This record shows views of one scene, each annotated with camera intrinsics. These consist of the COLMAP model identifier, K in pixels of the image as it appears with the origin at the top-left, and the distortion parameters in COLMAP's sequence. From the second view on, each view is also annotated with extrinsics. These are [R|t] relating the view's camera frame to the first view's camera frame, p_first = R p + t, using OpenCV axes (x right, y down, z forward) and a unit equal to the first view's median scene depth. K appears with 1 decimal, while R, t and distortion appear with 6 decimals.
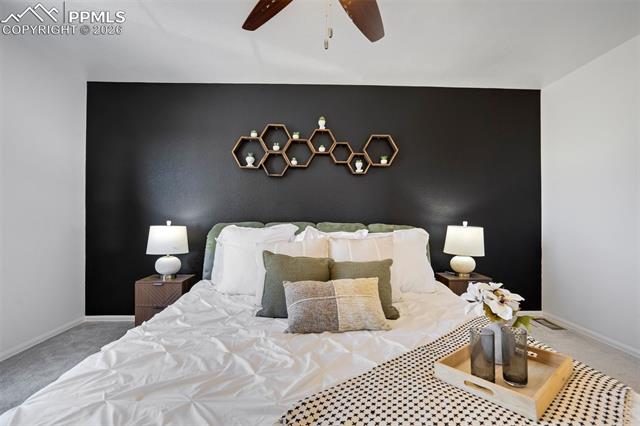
lens RADIAL K [[300.9, 0, 321.3], [0, 300.9, 217.0], [0, 0, 1]] dist [-0.041101, 0.021593]
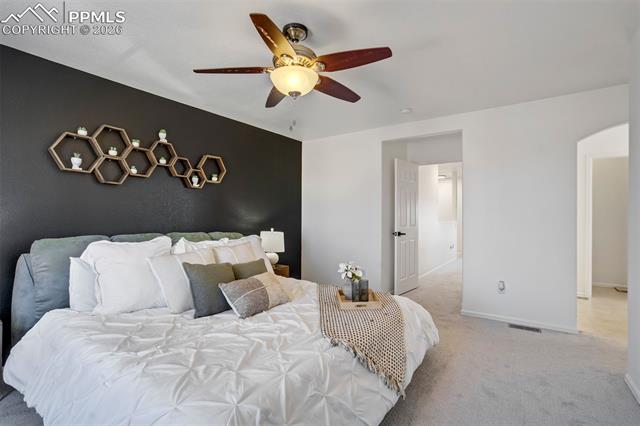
lens RADIAL K [[300.9, 0, 321.3], [0, 300.9, 217.0], [0, 0, 1]] dist [-0.041101, 0.021593]
pose [[0.605963, 0.002750, 0.795488, -0.484801], [-0.004914, 0.999988, 0.000286, -0.037916], [-0.795478, -0.004083, 0.605969, -0.053474]]
